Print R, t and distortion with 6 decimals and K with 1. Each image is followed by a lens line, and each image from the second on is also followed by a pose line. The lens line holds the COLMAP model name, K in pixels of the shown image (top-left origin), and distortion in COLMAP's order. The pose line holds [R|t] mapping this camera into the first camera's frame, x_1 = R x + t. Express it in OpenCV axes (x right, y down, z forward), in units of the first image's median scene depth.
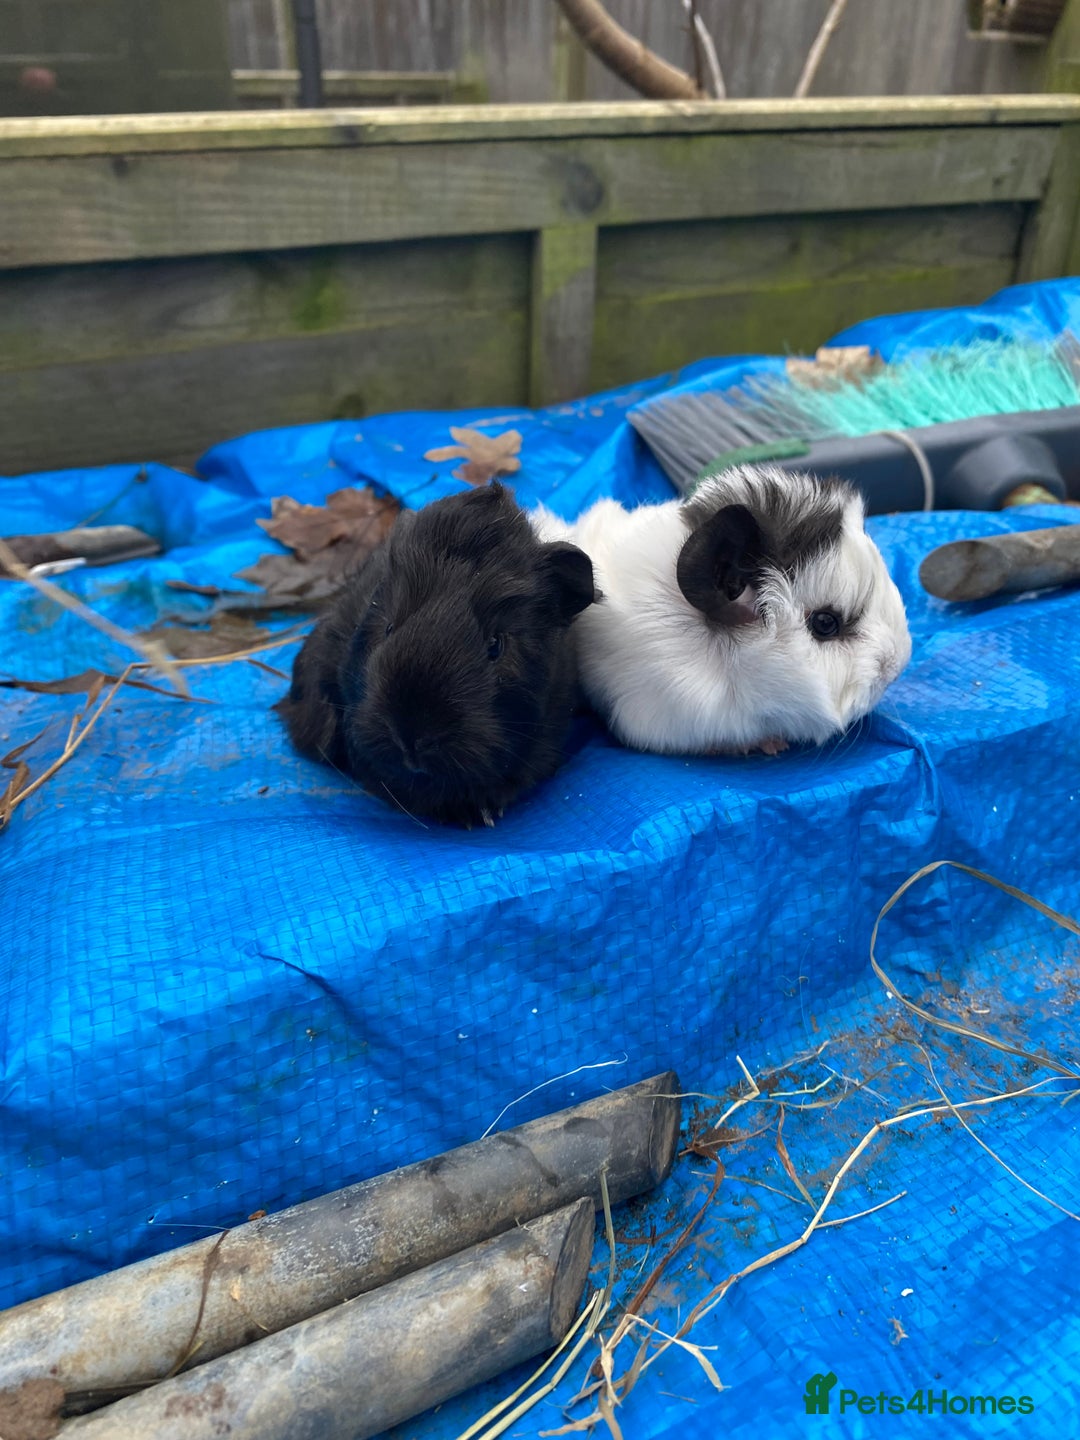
lens RADIAL K [[1099.2, 0, 555.3], [0, 1099.2, 717.6], [0, 0, 1]] dist [-0.021339, 0.018264]
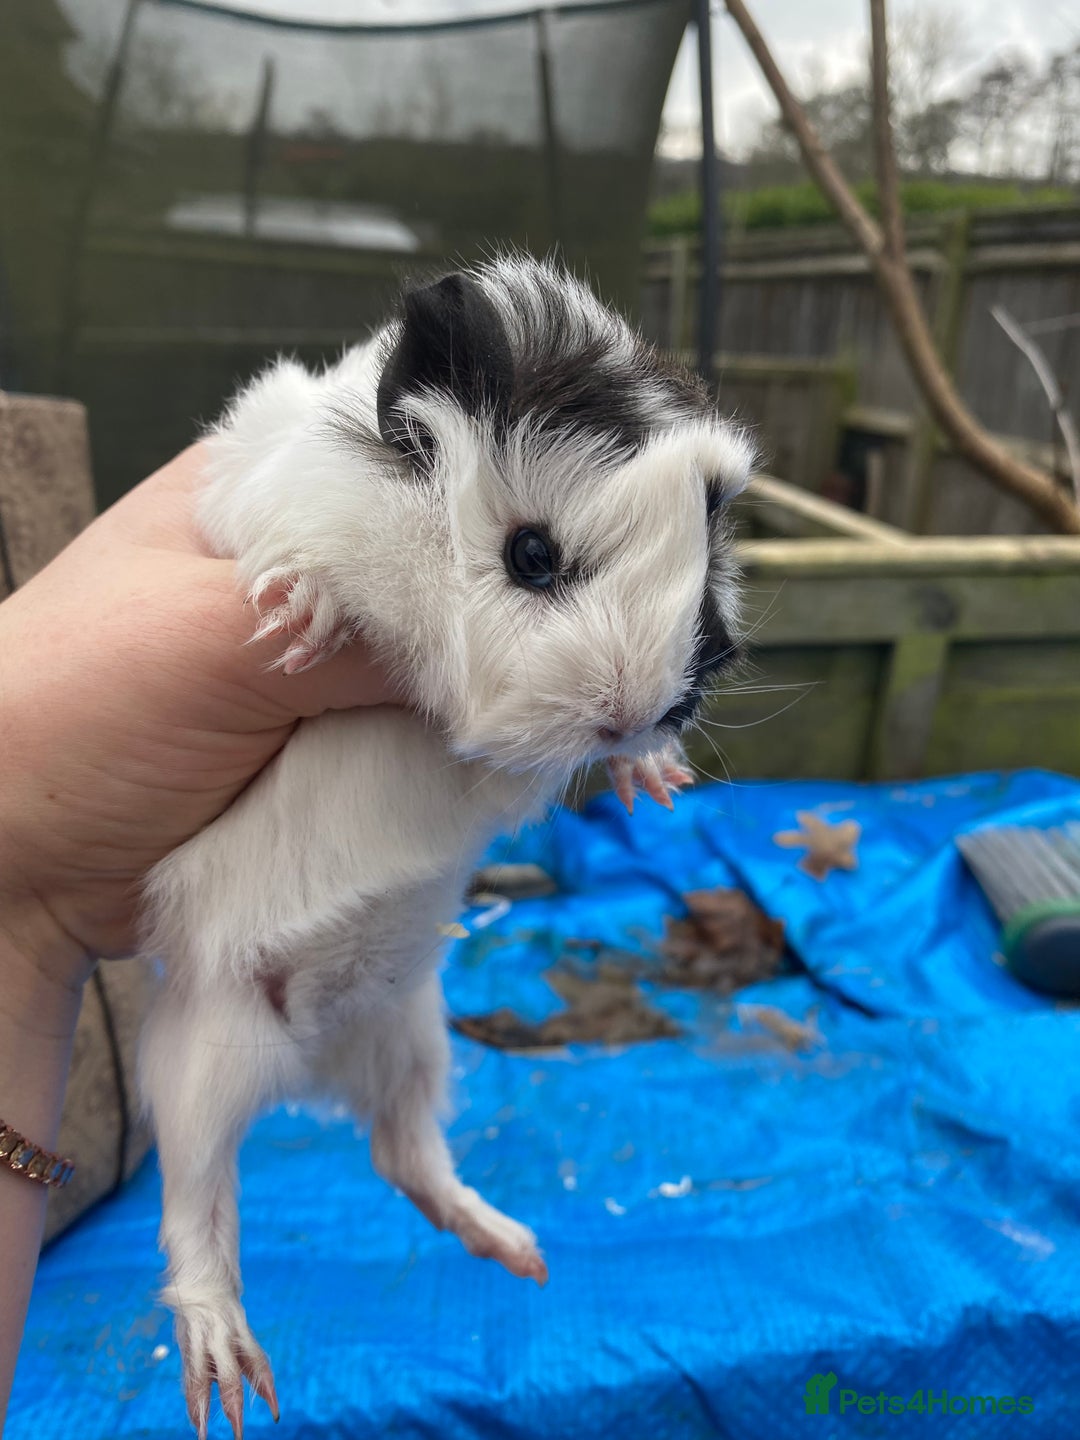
lens RADIAL K [[1099.2, 0, 553.2], [0, 1099.2, 731.0], [0, 0, 1]] dist [-0.021339, 0.018264]
pose [[0.952646, 0.136650, -0.271648, -0.086402], [-0.182824, 0.971234, -0.152578, -0.275746], [0.242984, 0.195016, 0.950225, -0.491591]]
